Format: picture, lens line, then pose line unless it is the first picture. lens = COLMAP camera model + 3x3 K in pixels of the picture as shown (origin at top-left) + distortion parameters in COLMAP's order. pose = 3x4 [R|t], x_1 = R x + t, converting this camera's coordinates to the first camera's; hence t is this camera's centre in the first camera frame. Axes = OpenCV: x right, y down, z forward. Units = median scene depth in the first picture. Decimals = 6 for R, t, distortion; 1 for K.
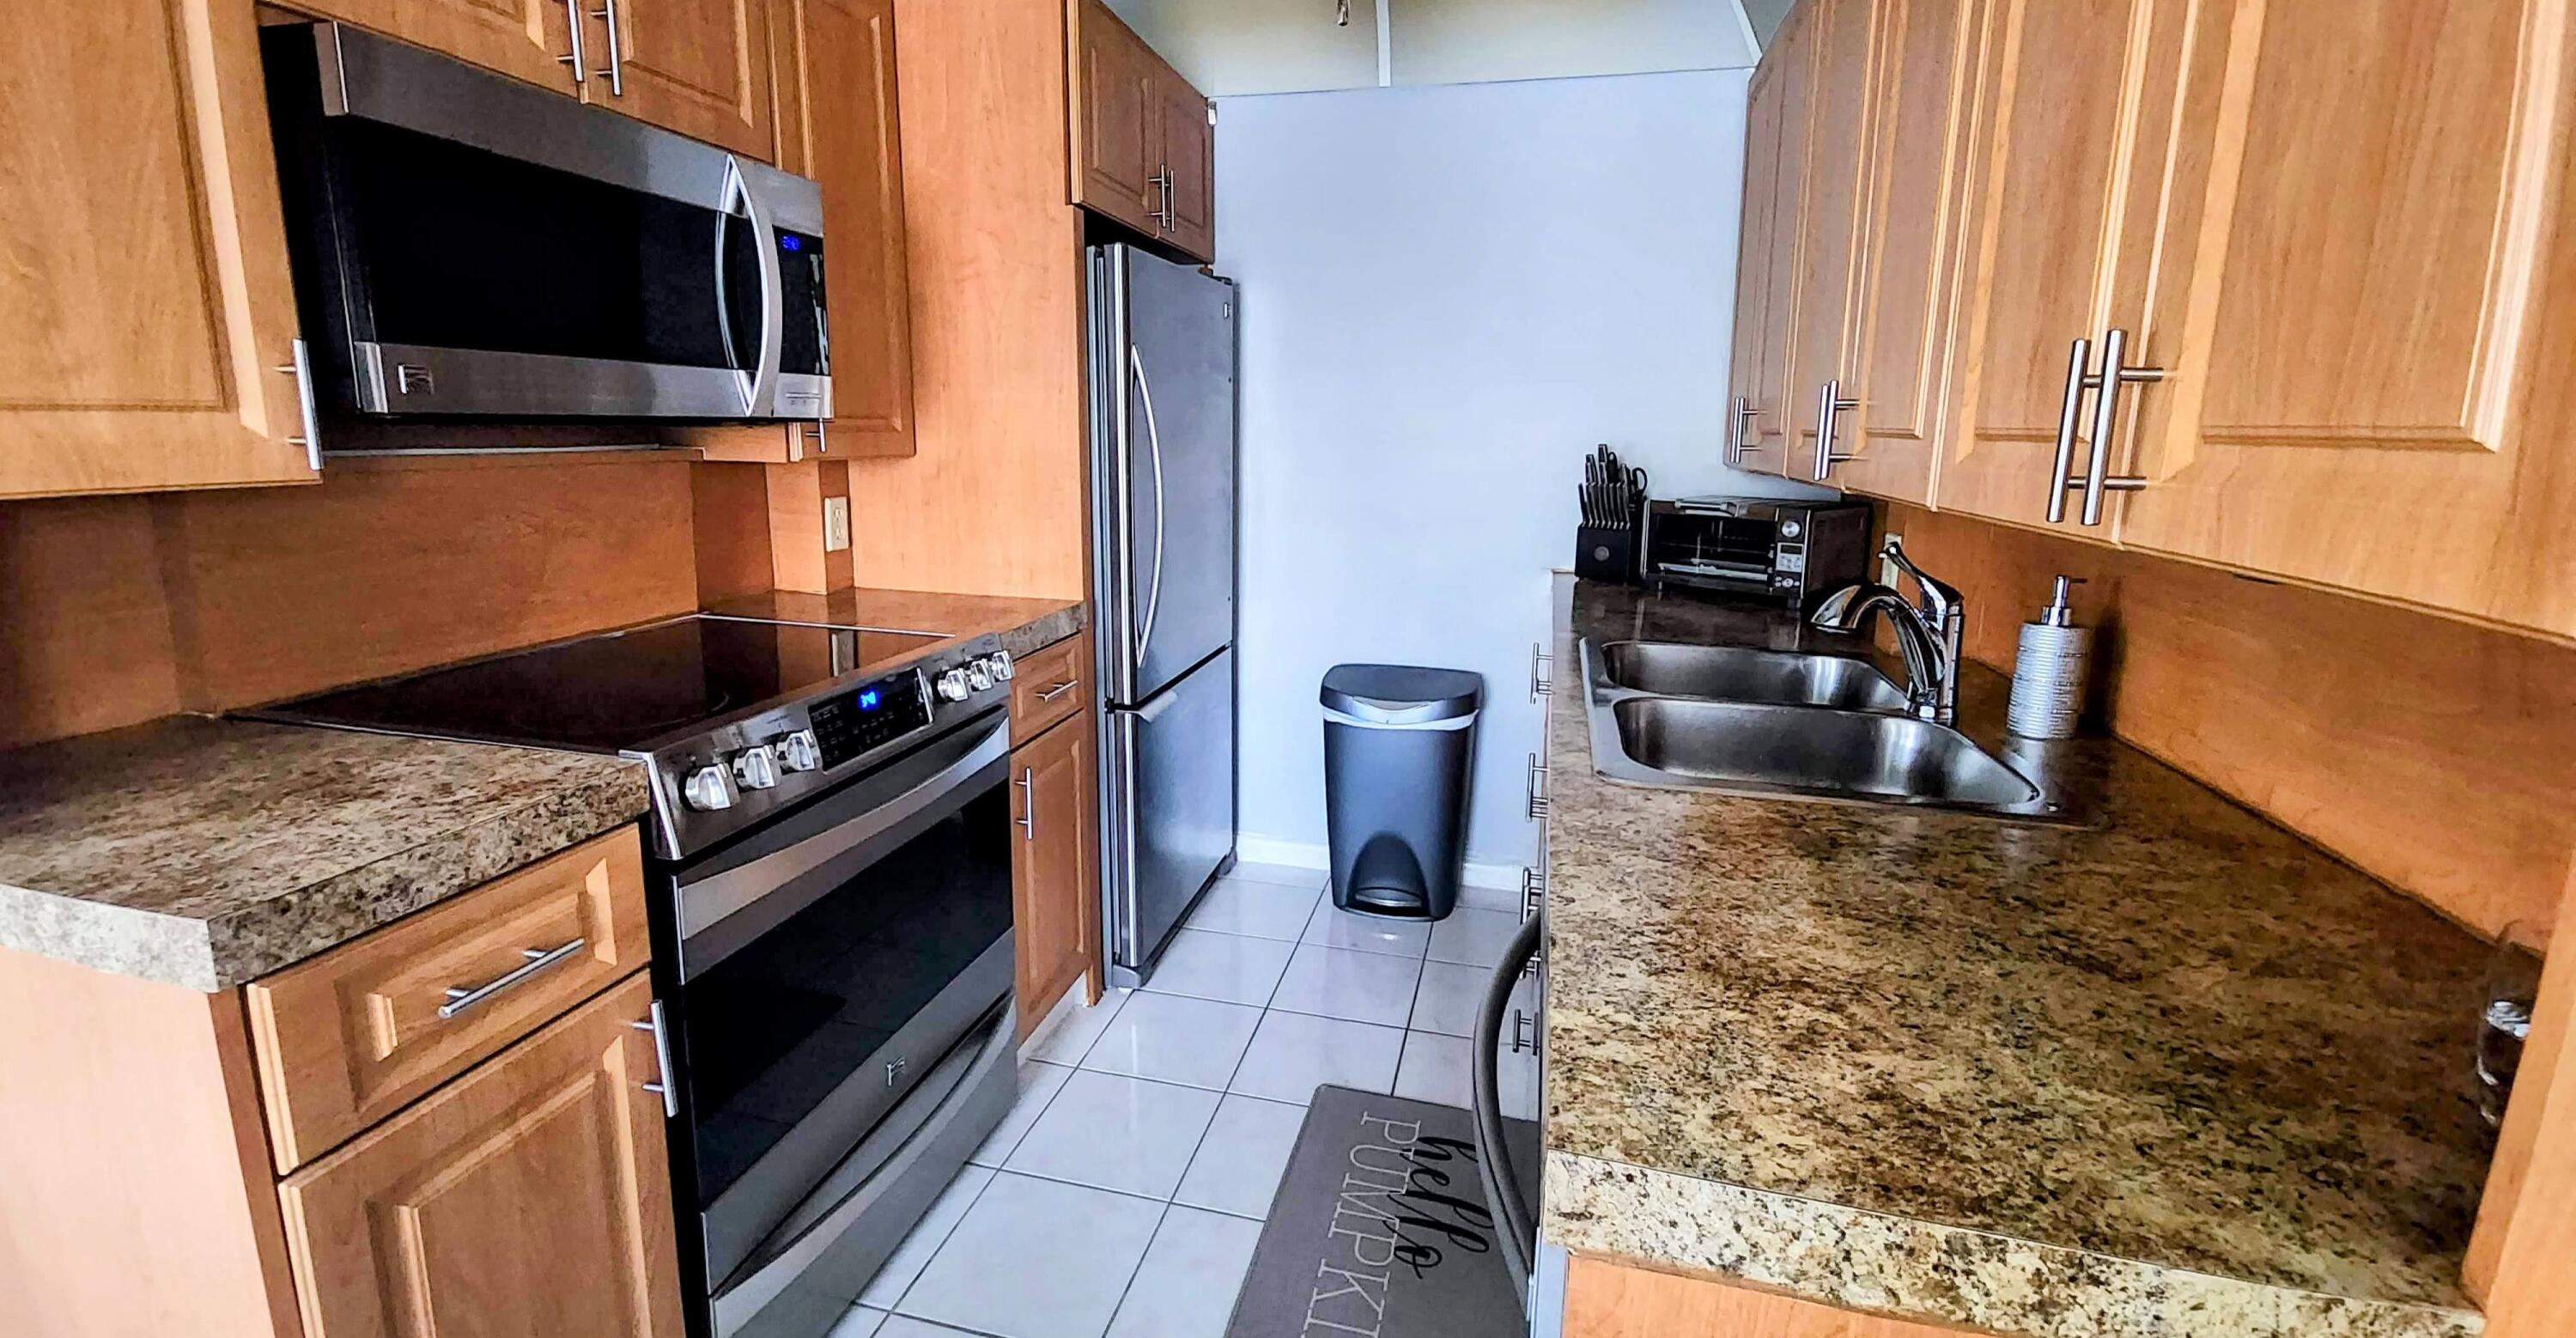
lens RADIAL K [[1068.8, 0, 1286.5], [0, 1068.8, 608.5], [0, 0, 1]] dist [0.001473, 0.000202]
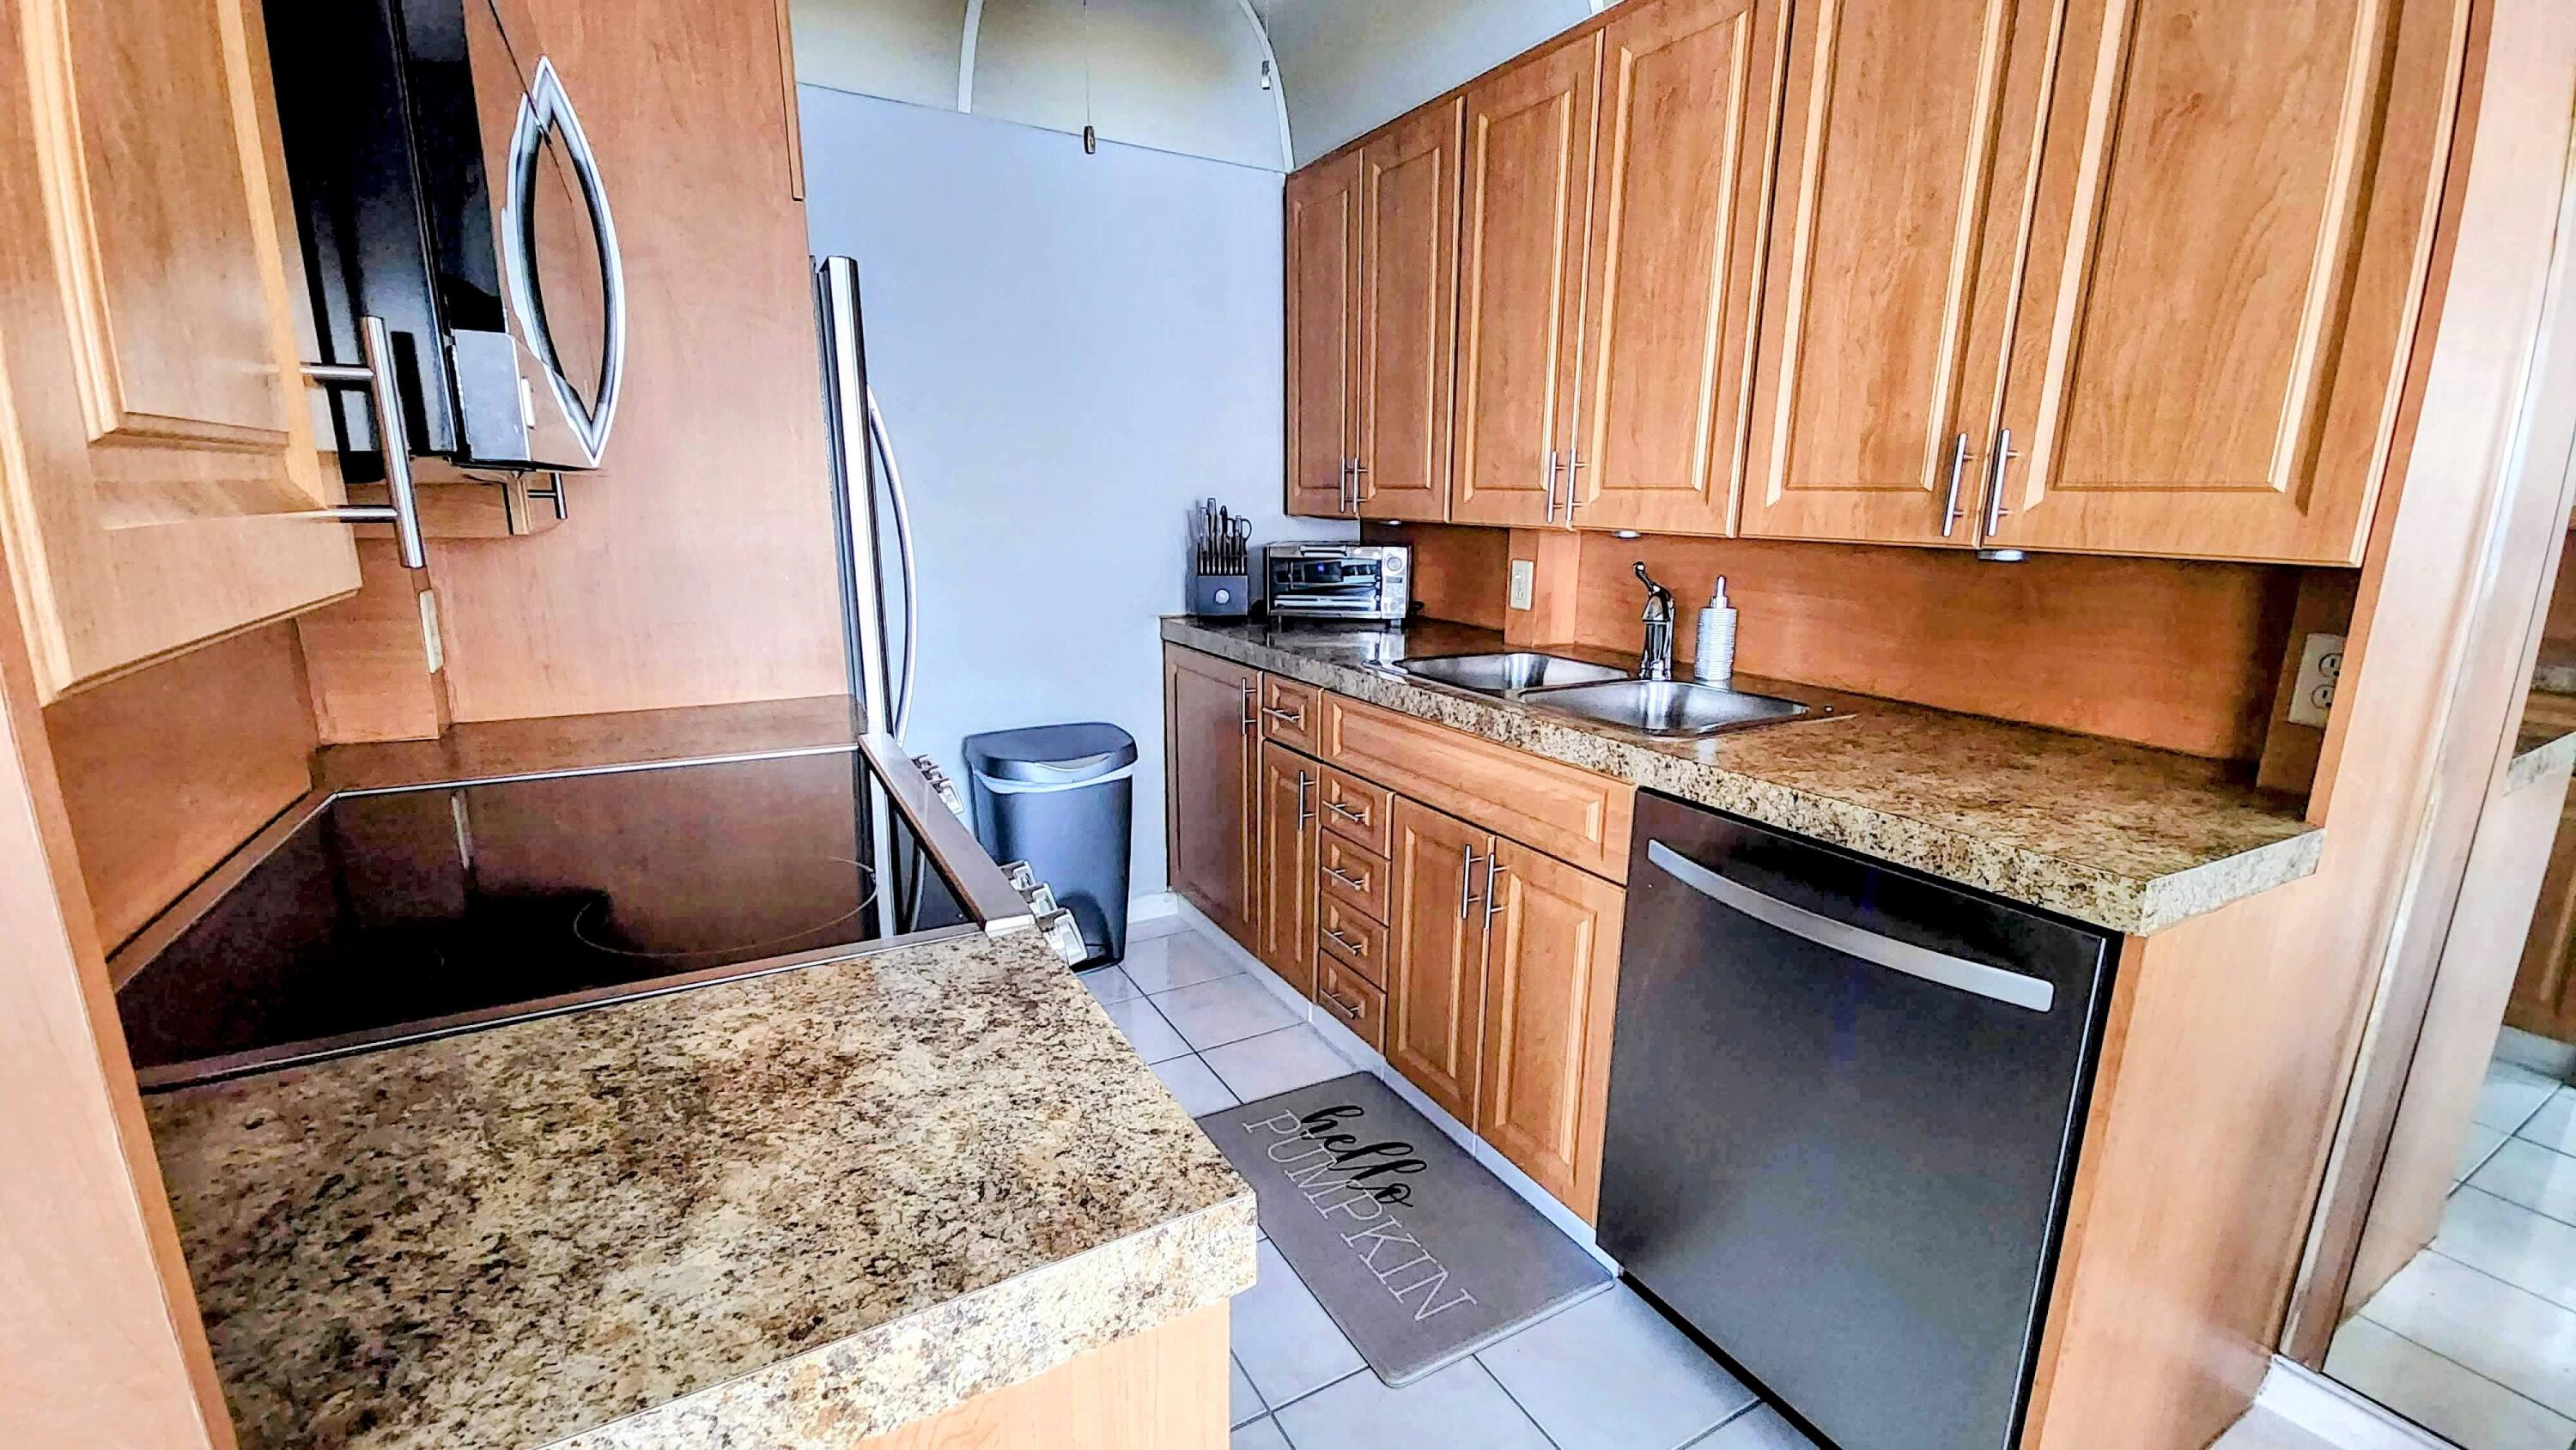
lens RADIAL K [[1059.0, 0, 1288.0], [0, 1059.0, 725.0], [0, 0, 1]] dist [0.000890, 0.000026]
pose [[0.727895, -0.154534, 0.668048, -1.022129], [0.115155, 0.987986, 0.103071, -0.059773], [-0.675950, 0.001904, 0.736945, 0.337471]]
